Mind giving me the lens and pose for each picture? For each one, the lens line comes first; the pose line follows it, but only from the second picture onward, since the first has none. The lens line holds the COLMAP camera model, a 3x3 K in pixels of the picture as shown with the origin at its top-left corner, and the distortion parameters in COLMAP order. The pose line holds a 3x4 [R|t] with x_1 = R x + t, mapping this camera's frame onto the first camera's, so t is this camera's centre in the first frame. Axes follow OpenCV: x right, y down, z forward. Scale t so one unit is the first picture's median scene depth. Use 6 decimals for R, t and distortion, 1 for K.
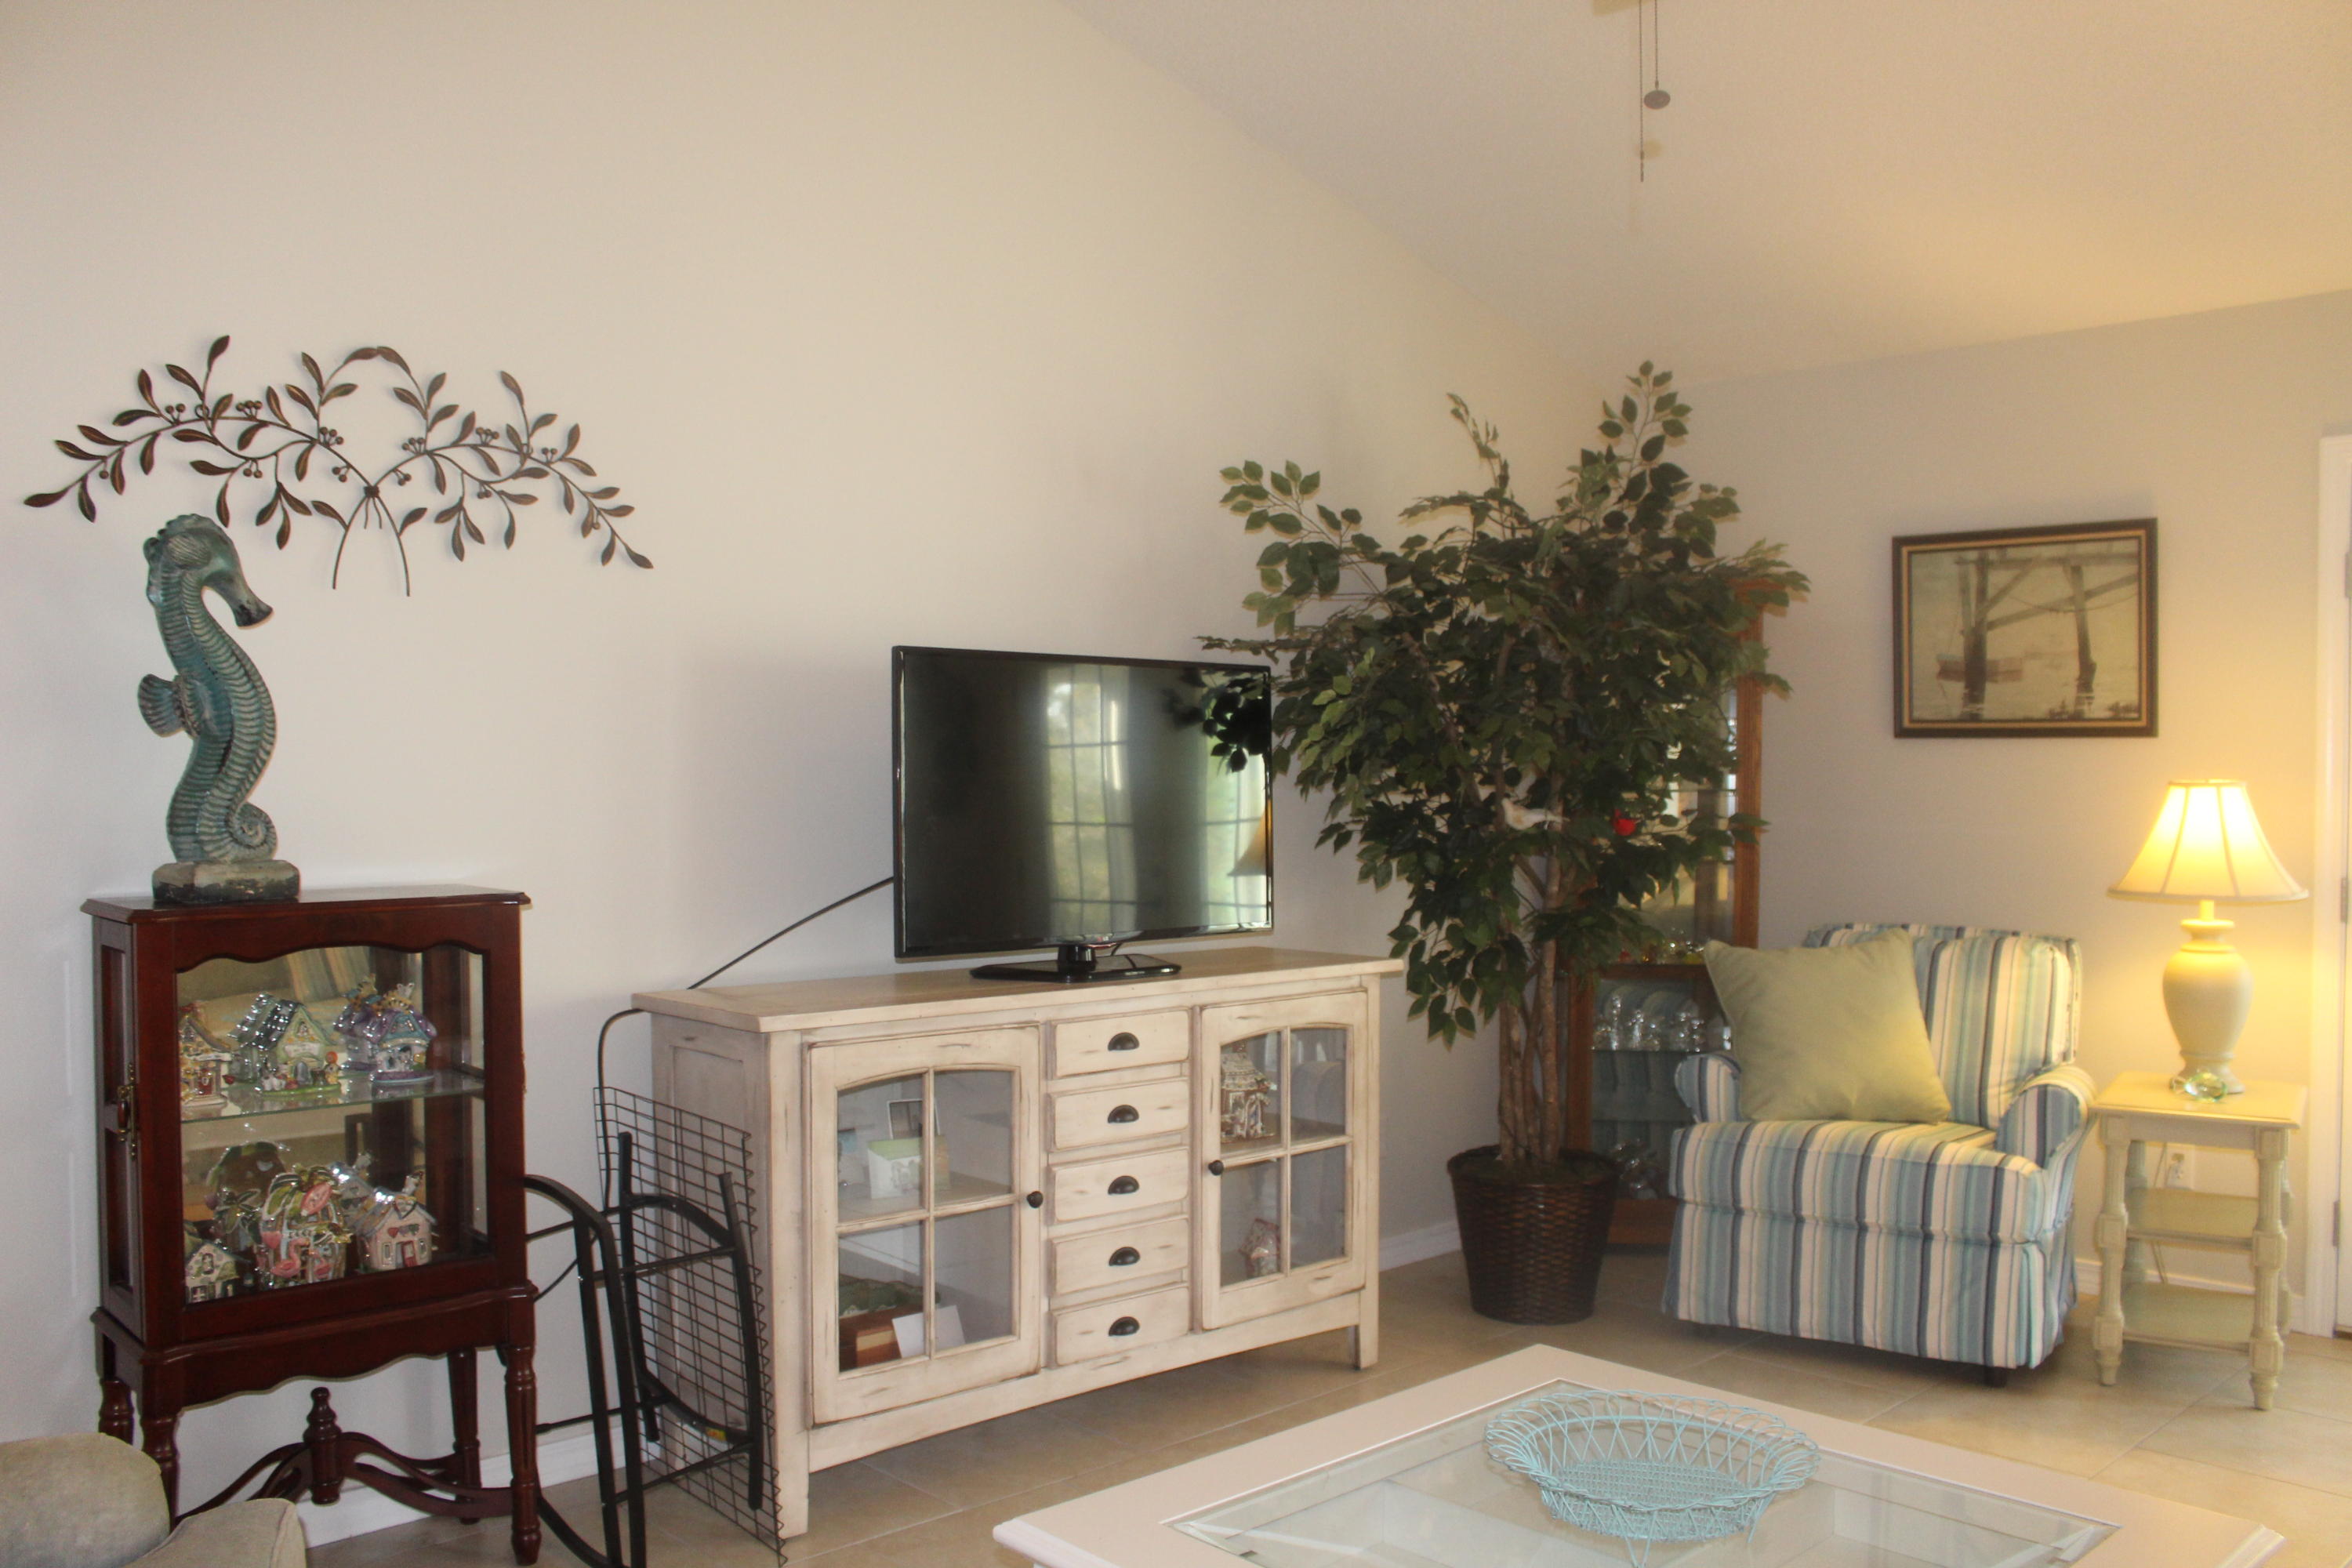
lens RADIAL K [[1968.8, 0, 1150.5], [0, 1968.8, 788.0], [0, 0, 1]] dist [-0.145294, 0.111606]
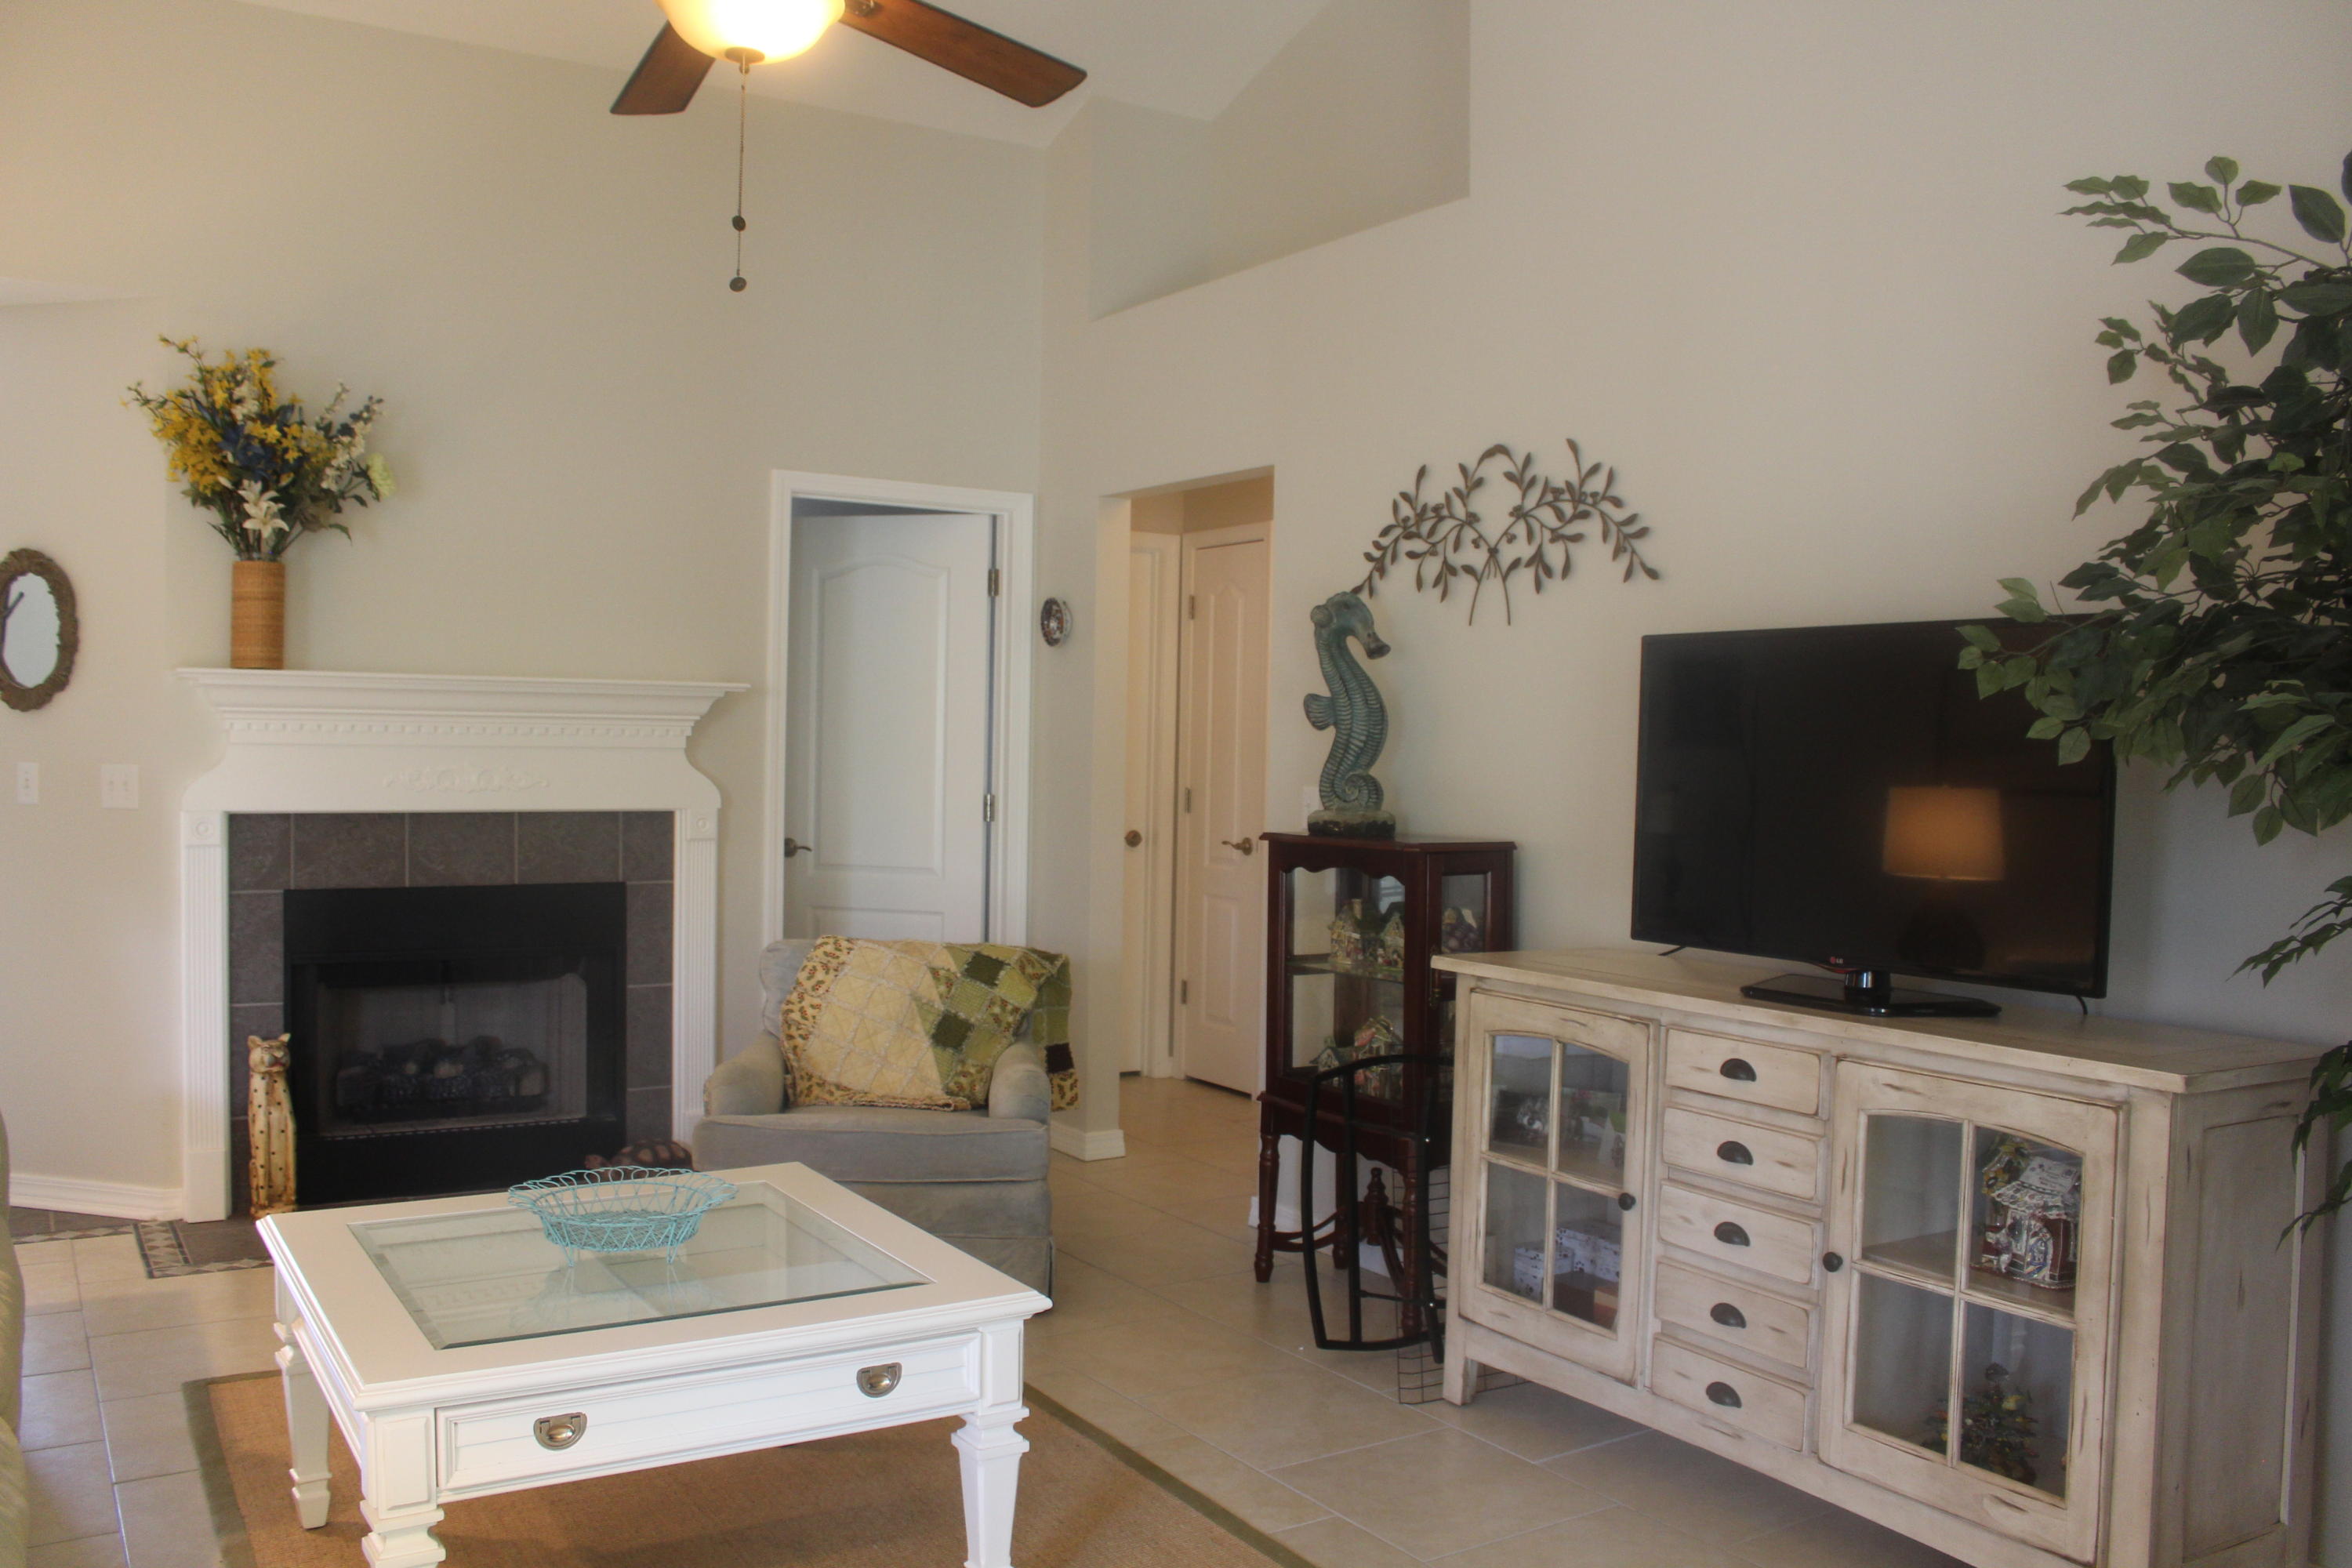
lens RADIAL K [[1968.8, 0, 1173.9], [0, 1968.8, 775.1], [0, 0, 1]] dist [-0.145294, 0.111606]
pose [[-0.204616, 0.007822, -0.978811, 0.839434], [-0.026007, 0.999572, 0.013425, -0.006350], [0.978497, 0.028203, -0.204325, 0.884654]]
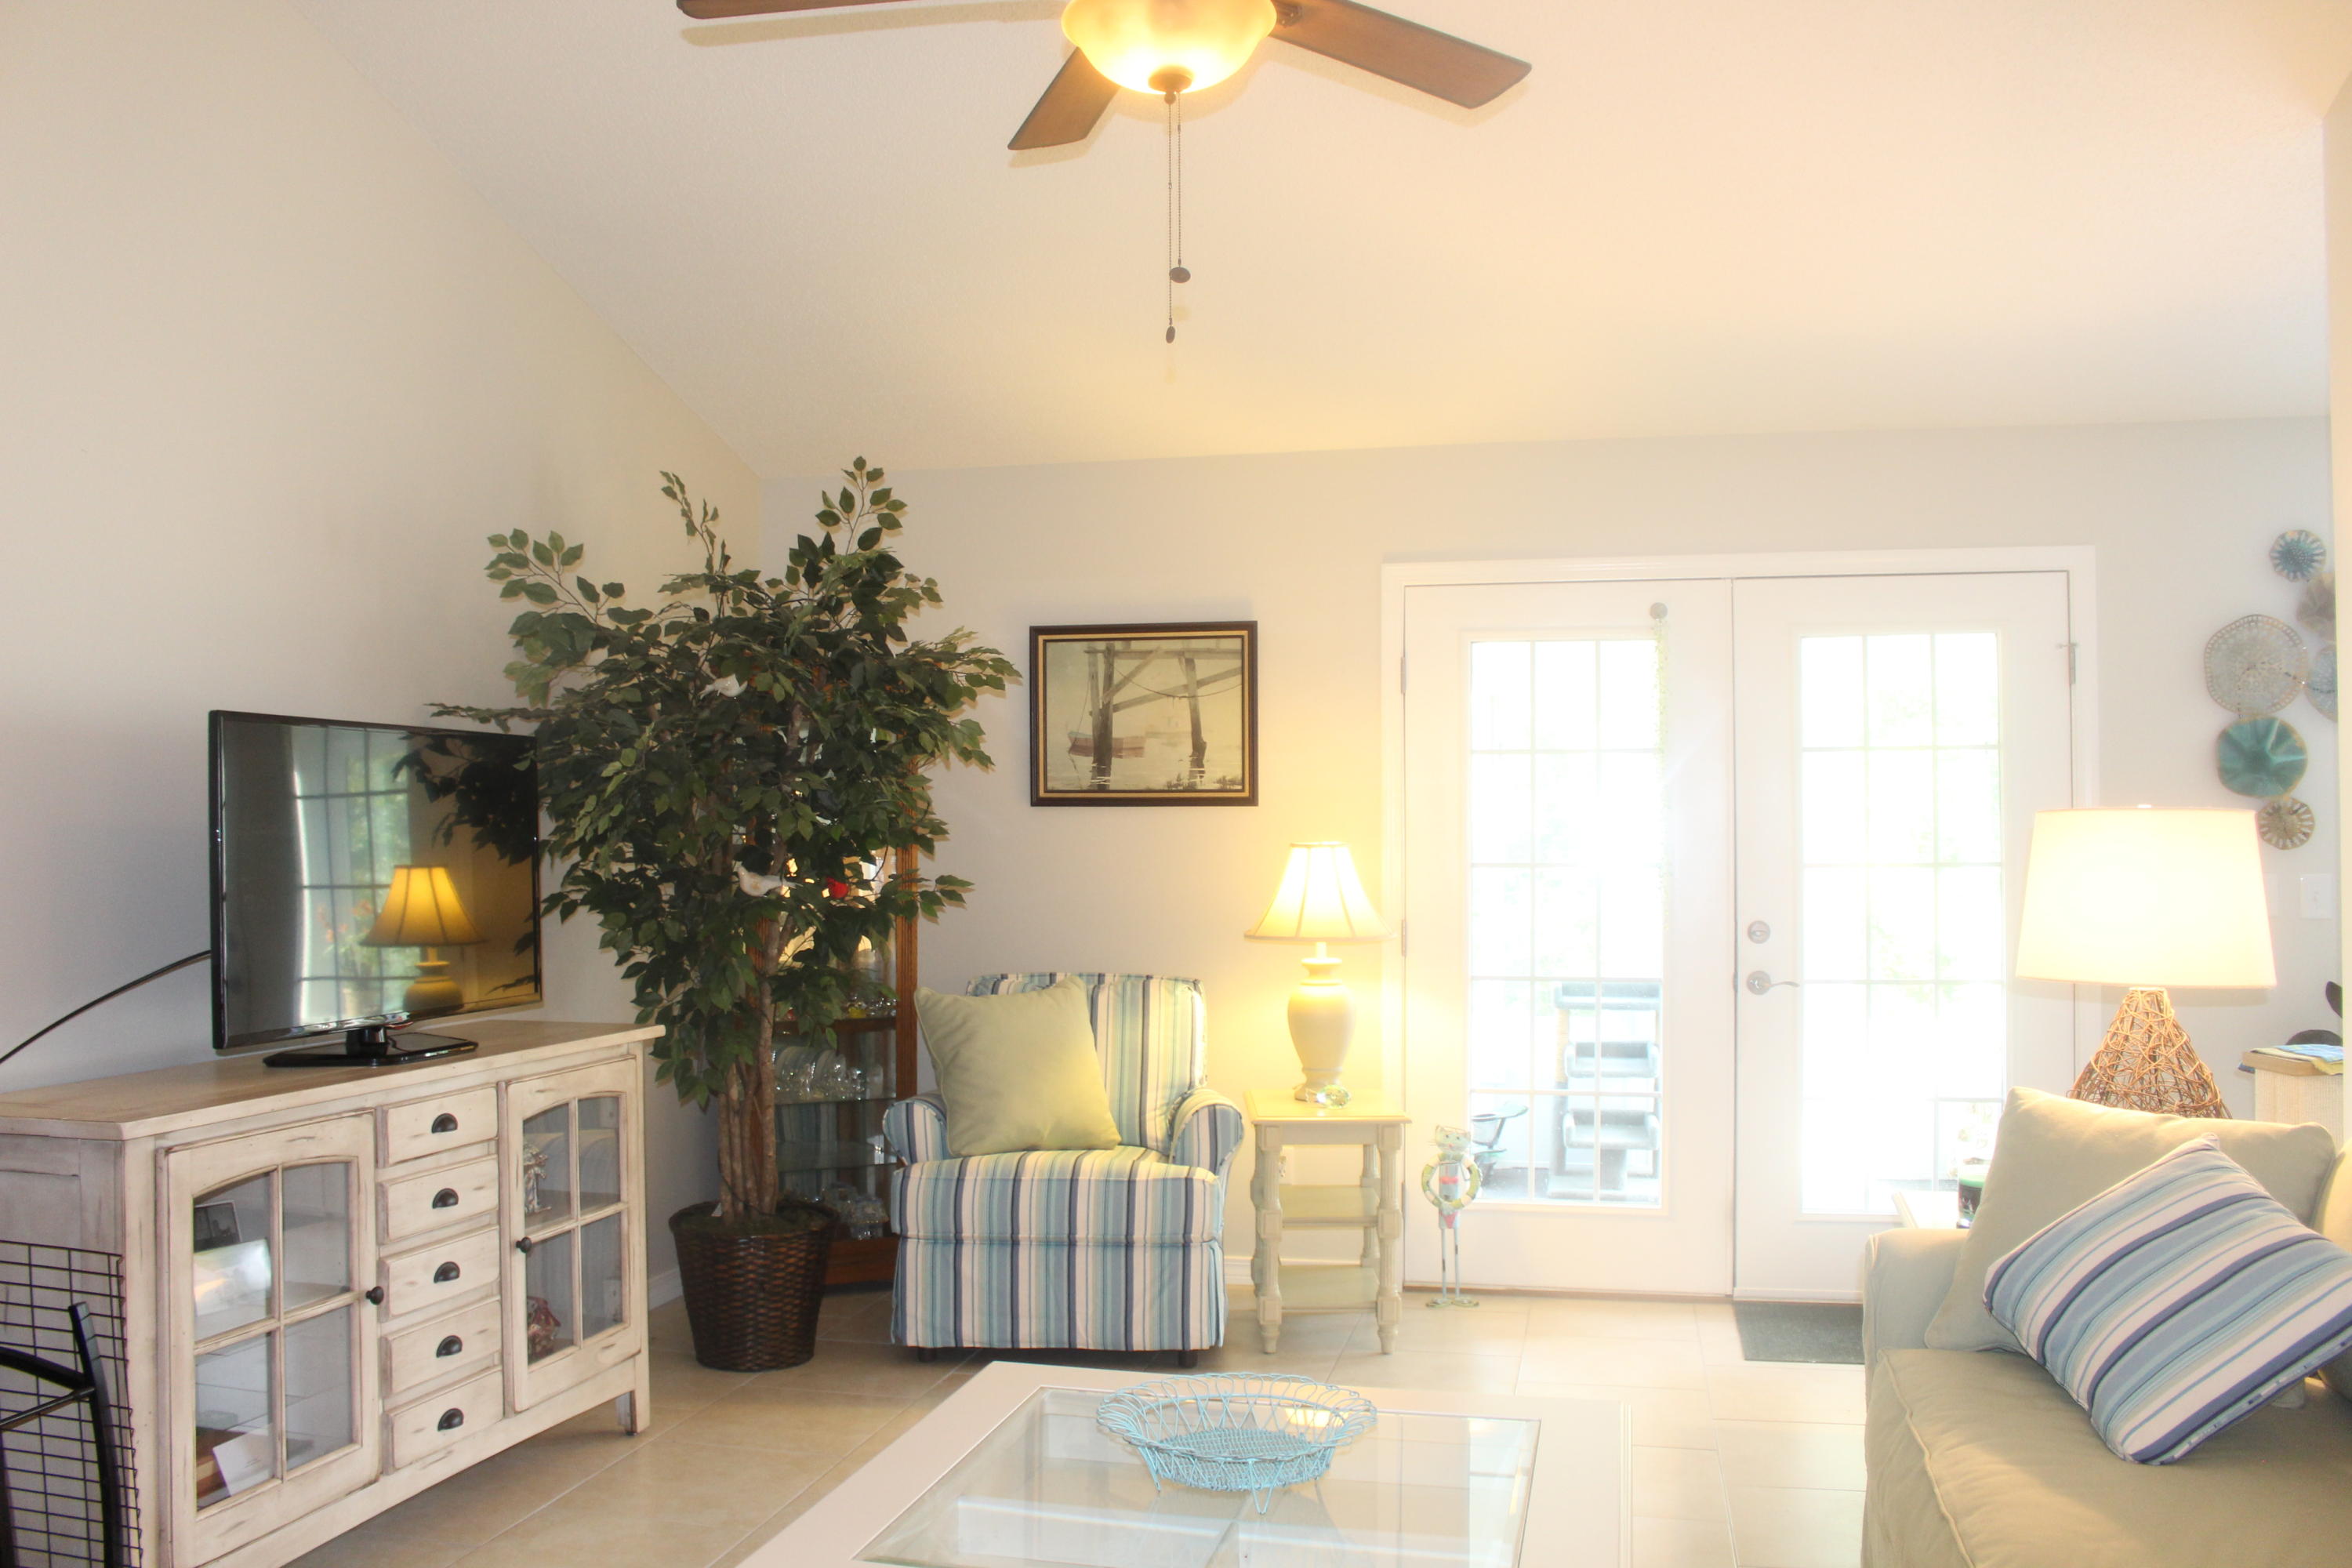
lens RADIAL K [[1968.8, 0, 1173.8], [0, 1968.8, 788.6], [0, 0, 1]] dist [-0.145294, 0.111606]
pose [[0.838449, 0.005401, 0.544954, -0.220006], [0.011379, 0.999559, -0.027413, -0.005421], [-0.544862, 0.029185, 0.838018, 0.002927]]
